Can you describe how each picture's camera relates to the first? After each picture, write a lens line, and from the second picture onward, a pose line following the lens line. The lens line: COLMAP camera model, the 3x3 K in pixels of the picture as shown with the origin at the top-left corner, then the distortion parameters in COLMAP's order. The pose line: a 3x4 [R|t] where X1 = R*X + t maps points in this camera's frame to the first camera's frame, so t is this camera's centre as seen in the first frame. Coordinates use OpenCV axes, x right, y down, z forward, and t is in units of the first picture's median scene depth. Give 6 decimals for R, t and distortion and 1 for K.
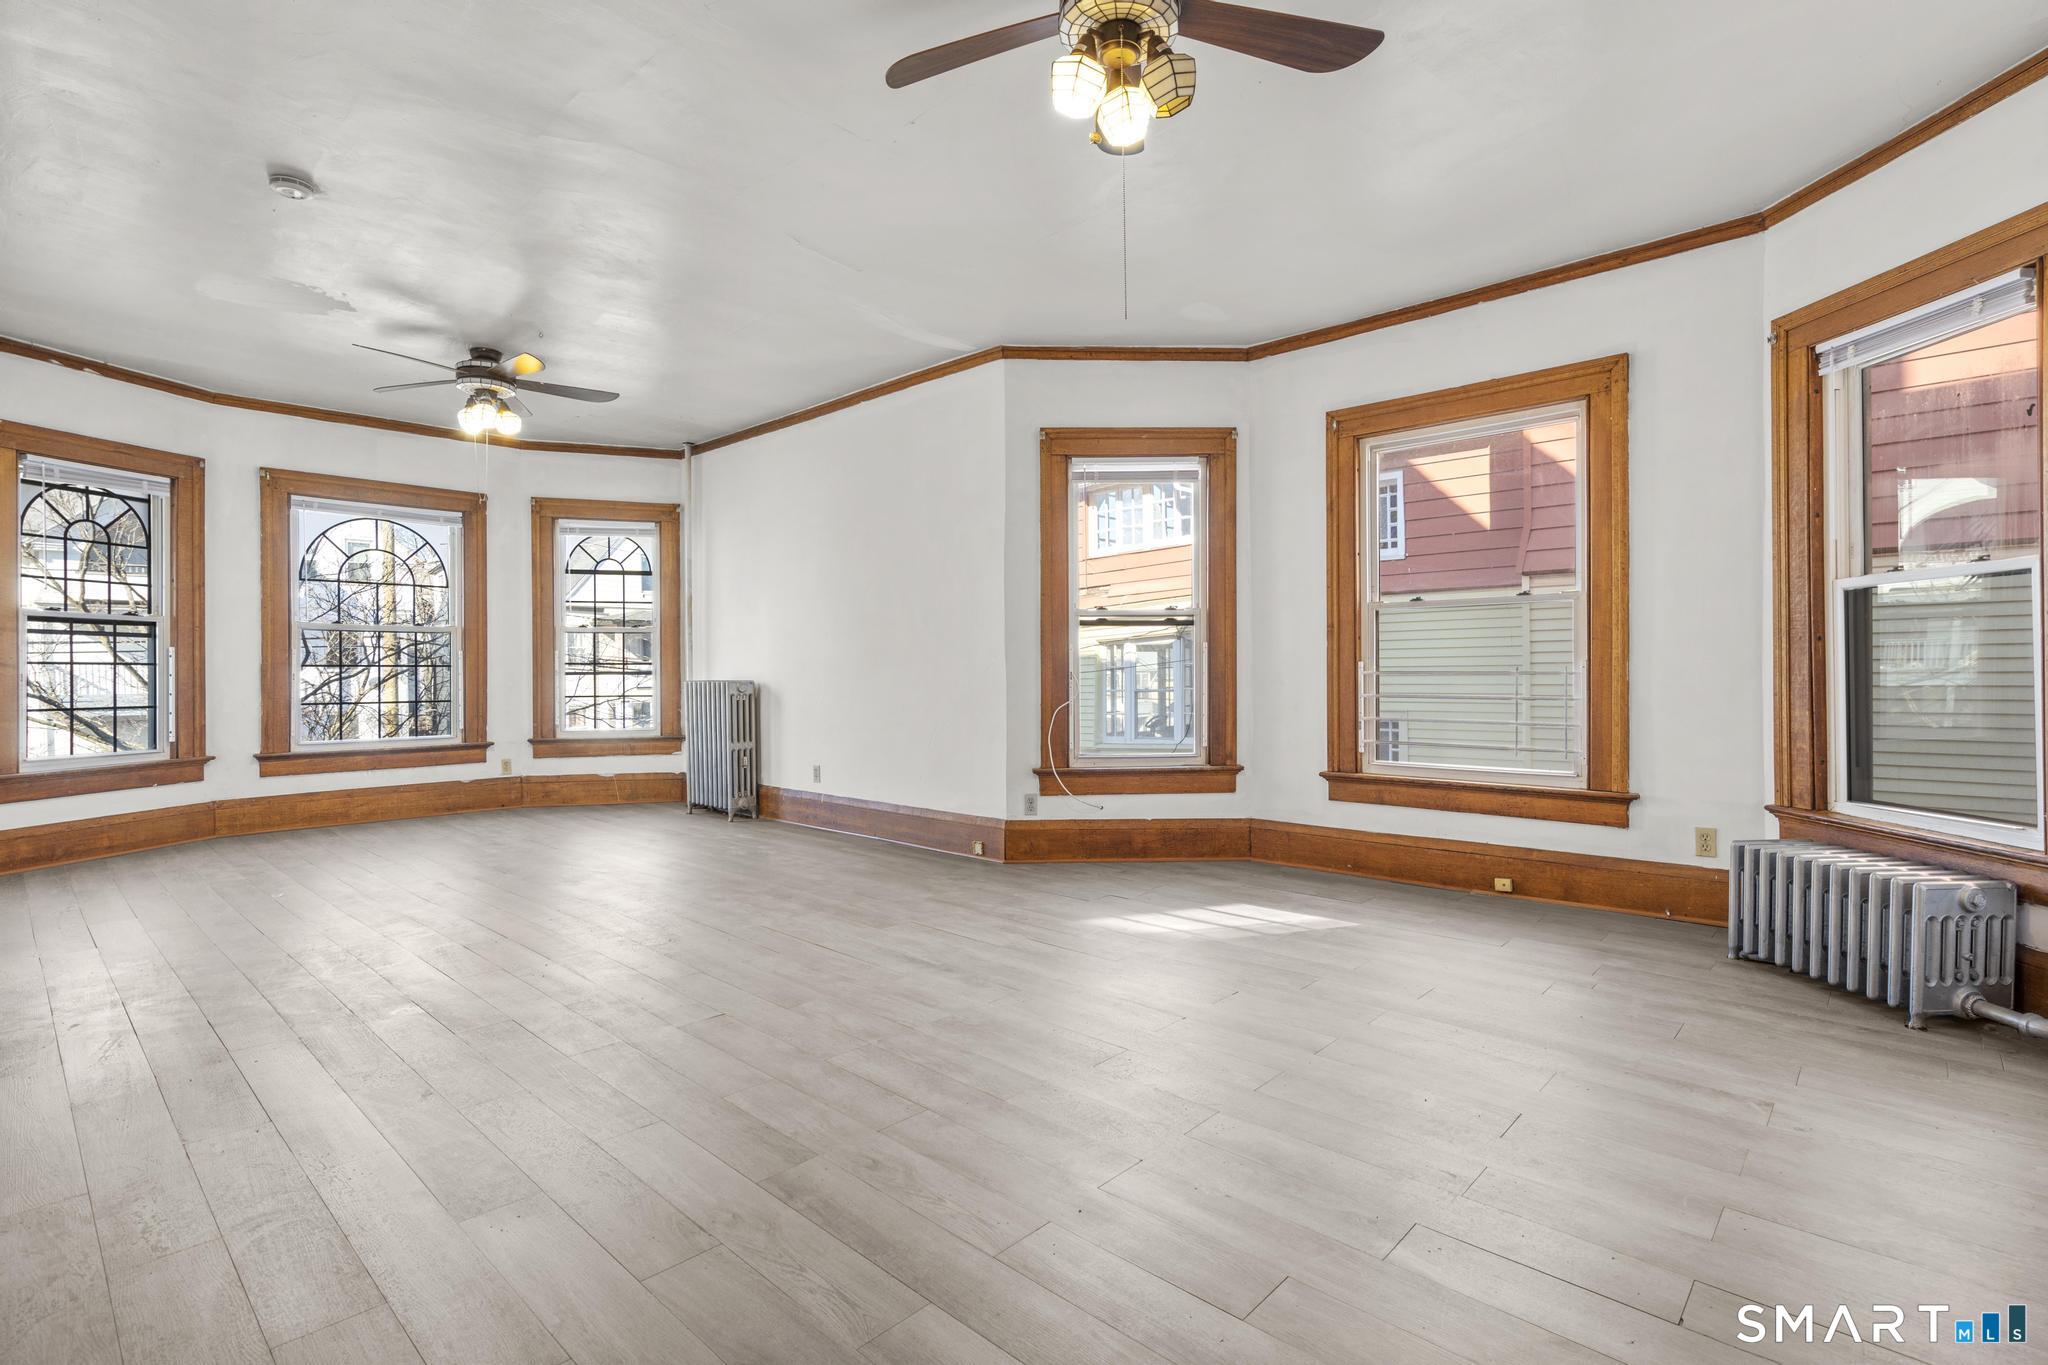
lens RADIAL K [[939.1, 0, 1028.2], [0, 939.1, 676.1], [0, 0, 1]] dist [0.002300, 0.000789]
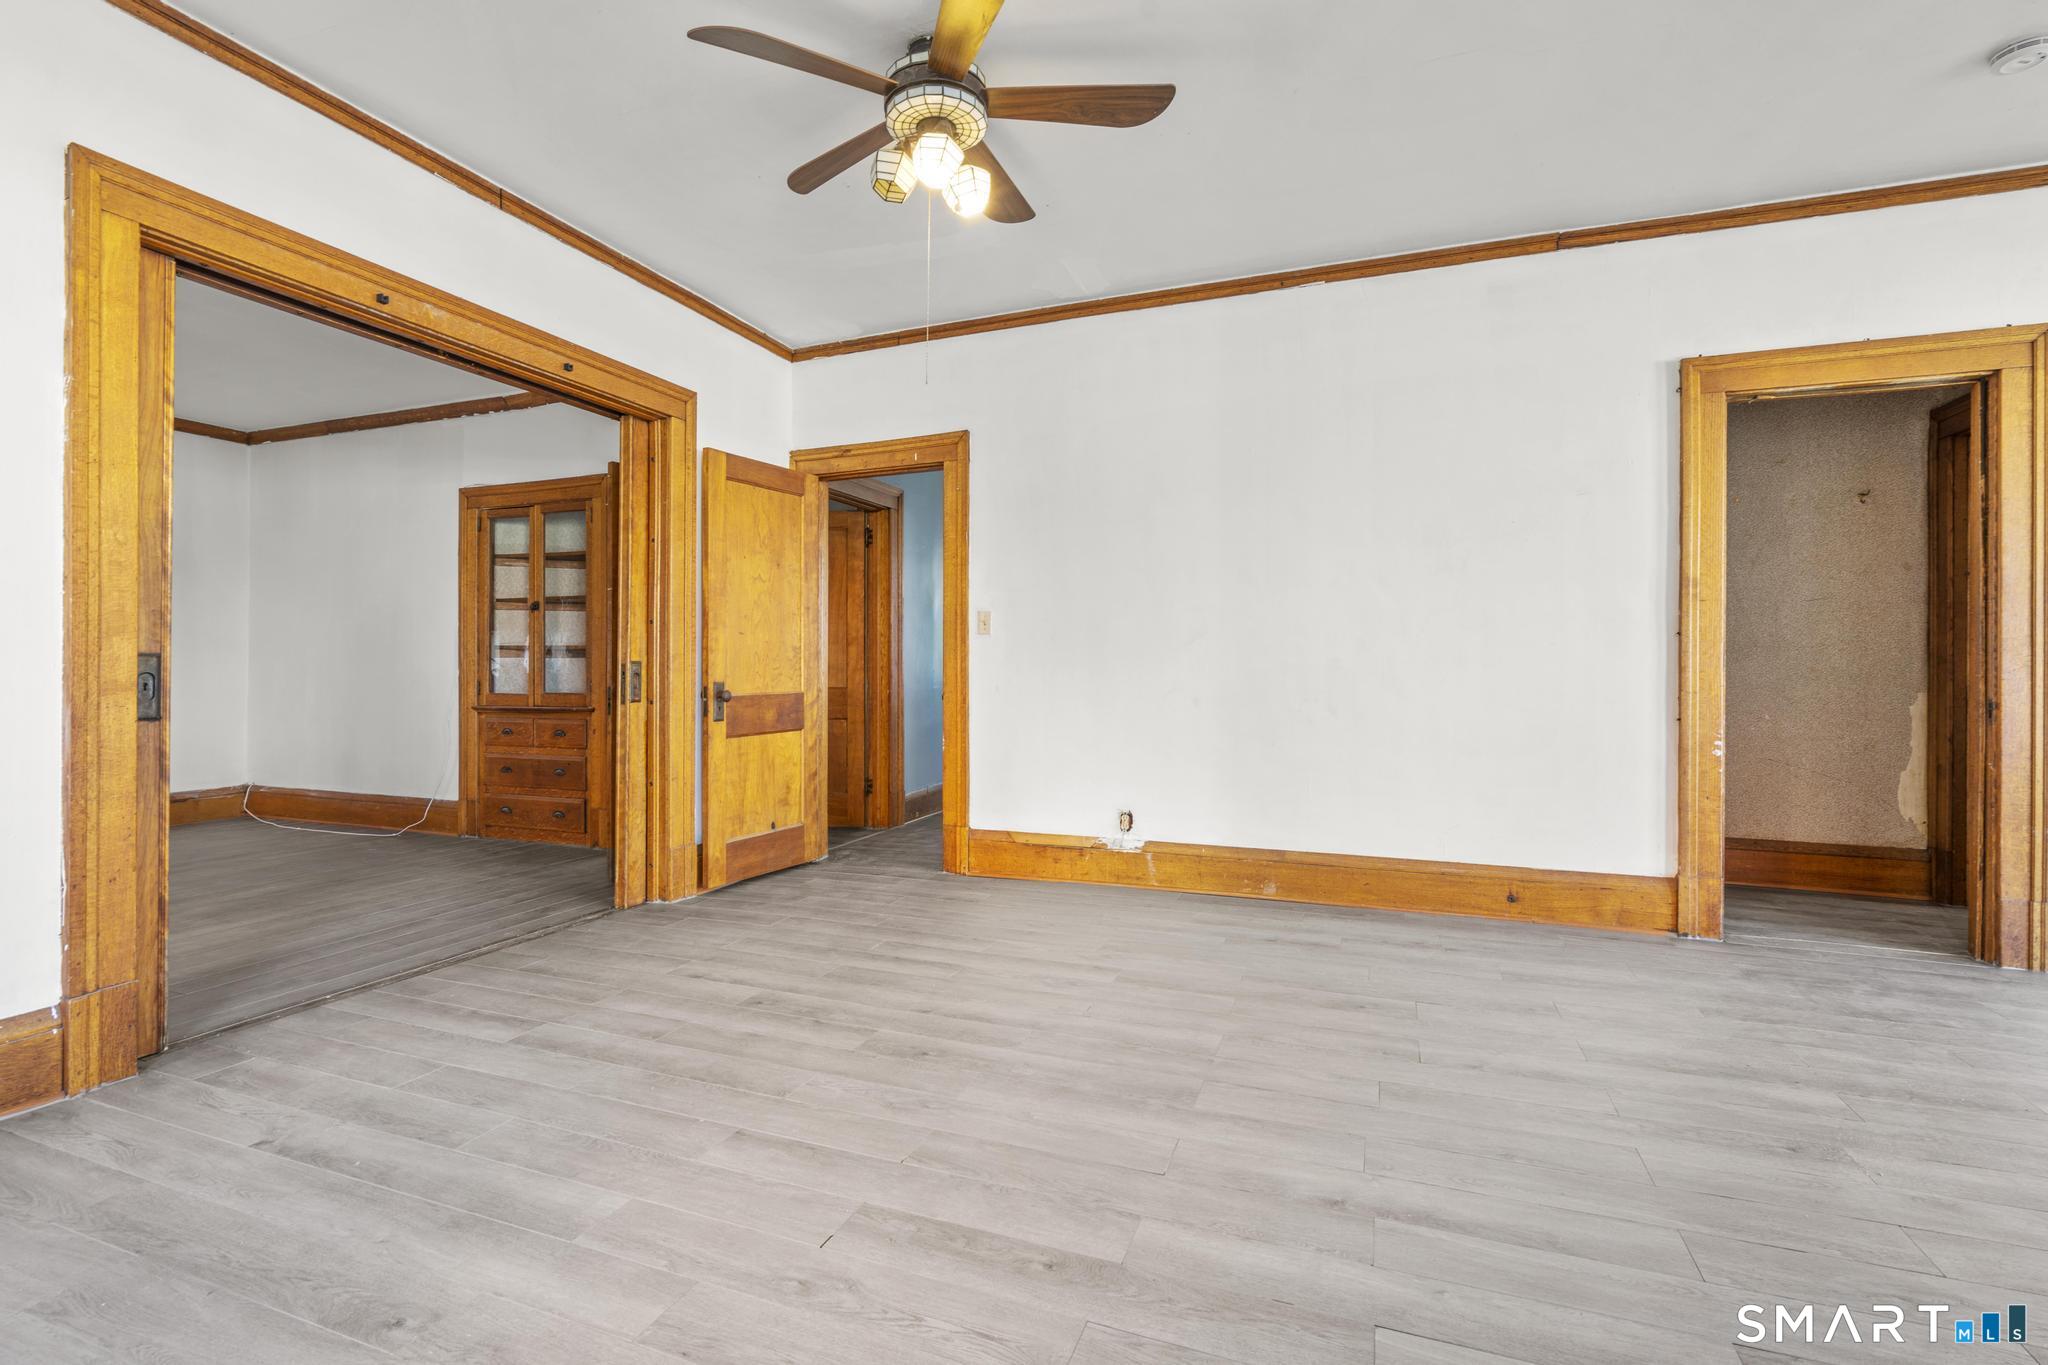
lens RADIAL K [[939.1, 0, 1018.4], [0, 939.1, 671.6], [0, 0, 1]] dist [0.002300, 0.000789]
pose [[-0.933393, 0.004564, -0.358828, 0.348234], [0.003201, 0.999985, 0.004393, -0.008951], [0.358842, 0.002952, -0.933393, 1.747322]]
